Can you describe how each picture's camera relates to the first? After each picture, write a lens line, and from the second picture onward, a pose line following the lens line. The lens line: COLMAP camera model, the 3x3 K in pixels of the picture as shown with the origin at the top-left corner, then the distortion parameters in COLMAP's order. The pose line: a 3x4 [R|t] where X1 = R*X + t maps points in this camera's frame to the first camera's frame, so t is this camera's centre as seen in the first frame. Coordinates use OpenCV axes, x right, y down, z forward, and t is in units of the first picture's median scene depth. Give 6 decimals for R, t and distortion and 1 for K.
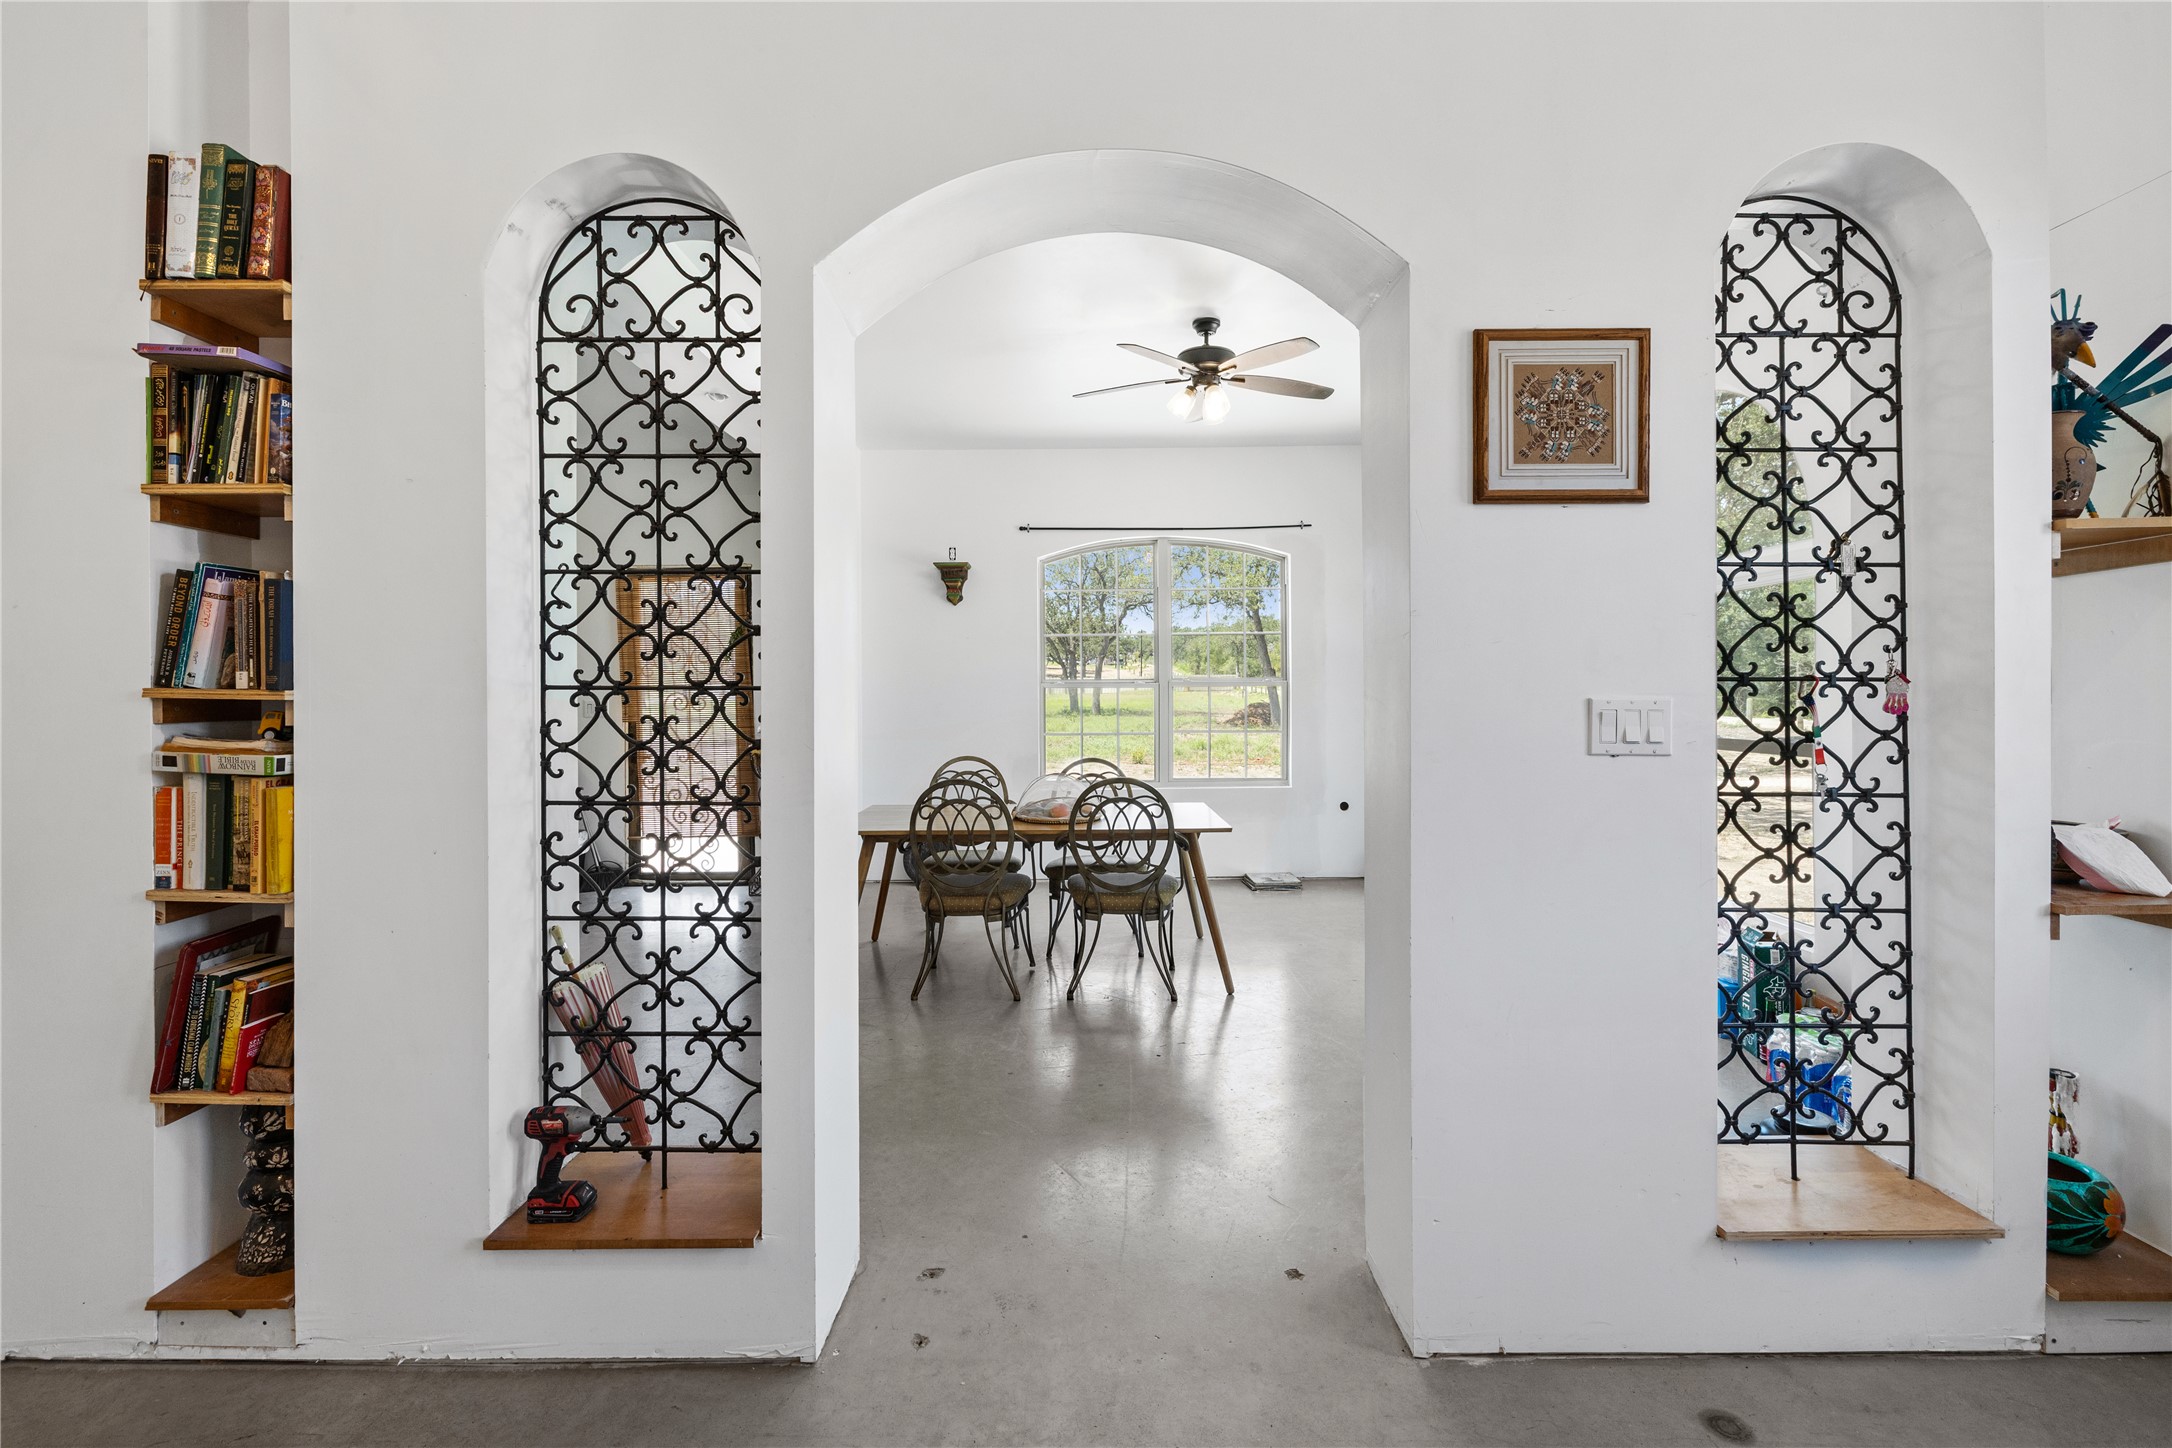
lens RADIAL K [[970.6, 0, 1117.2], [0, 970.6, 686.0], [0, 0, 1]] dist [0.007774, -0.003033]
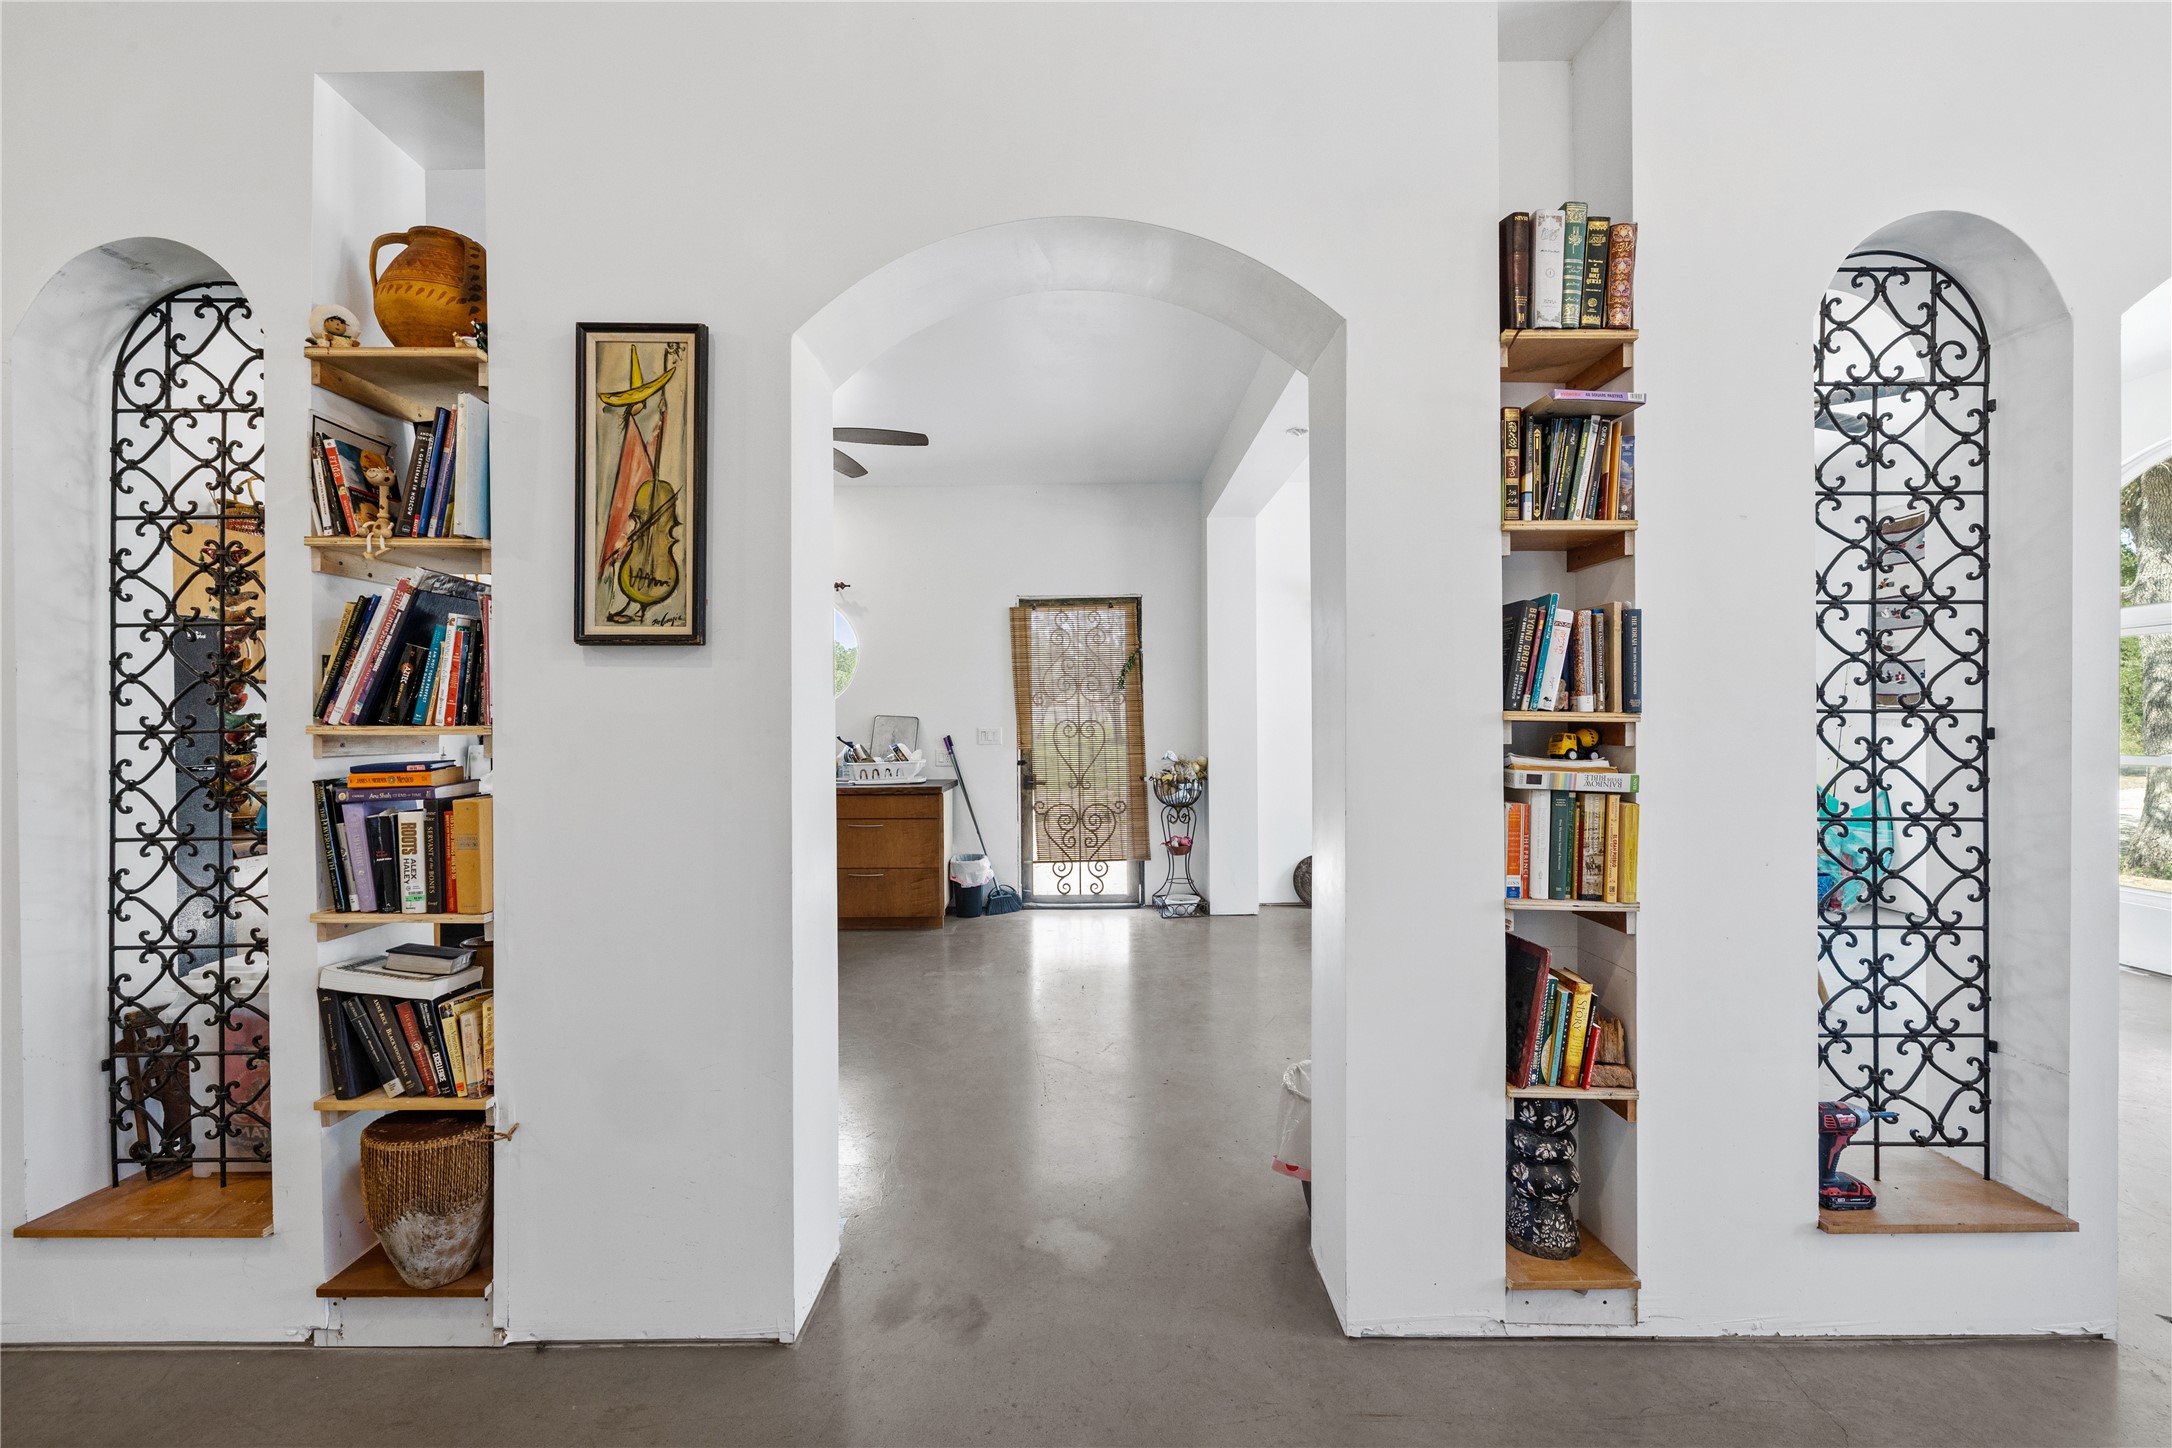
lens RADIAL K [[914.8, 0, 1077.6], [0, 914.8, 723.6], [0, 0, 1]] dist [0.002088, -0.001599]
pose [[0.999982, -0.001194, -0.005835, -1.337452], [0.001229, 0.999981, 0.006044, 0.008231], [0.005828, -0.006051, 0.999965, -0.007836]]
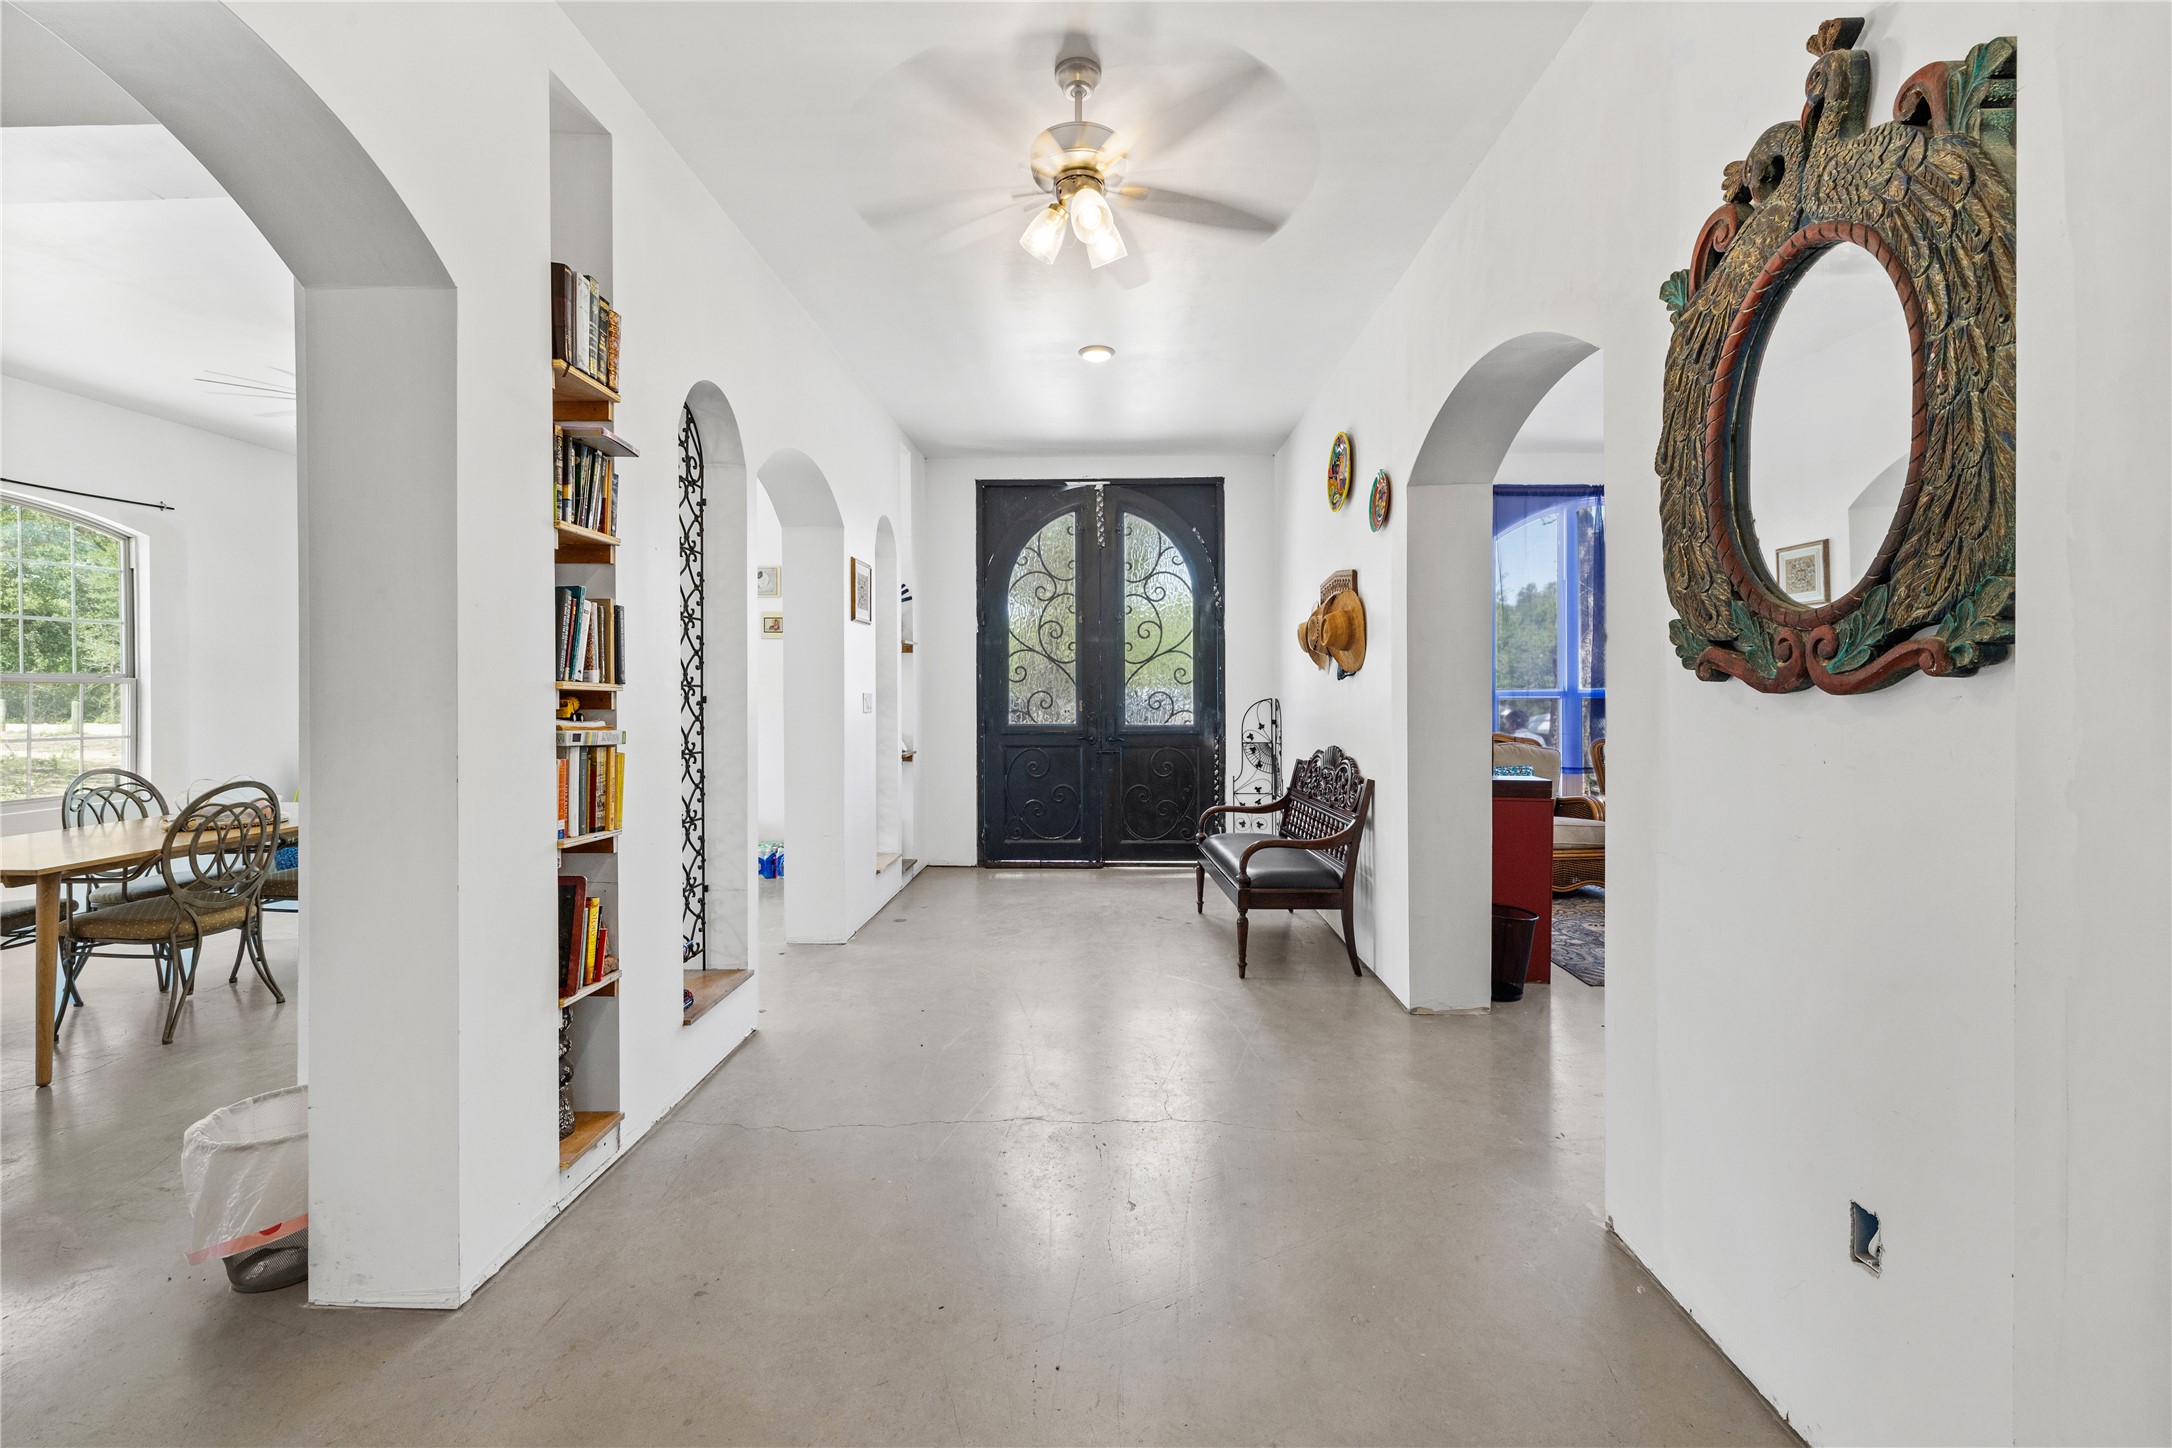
lens RADIAL K [[914.8, 0, 1096.9], [0, 914.8, 694.6], [0, 0, 1]] dist [0.002088, -0.001599]
pose [[0.029750, -0.001708, 0.999556, -1.980566], [0.003968, 0.999991, 0.001591, 0.018449], [-0.999550, 0.003919, 0.029756, 0.245365]]
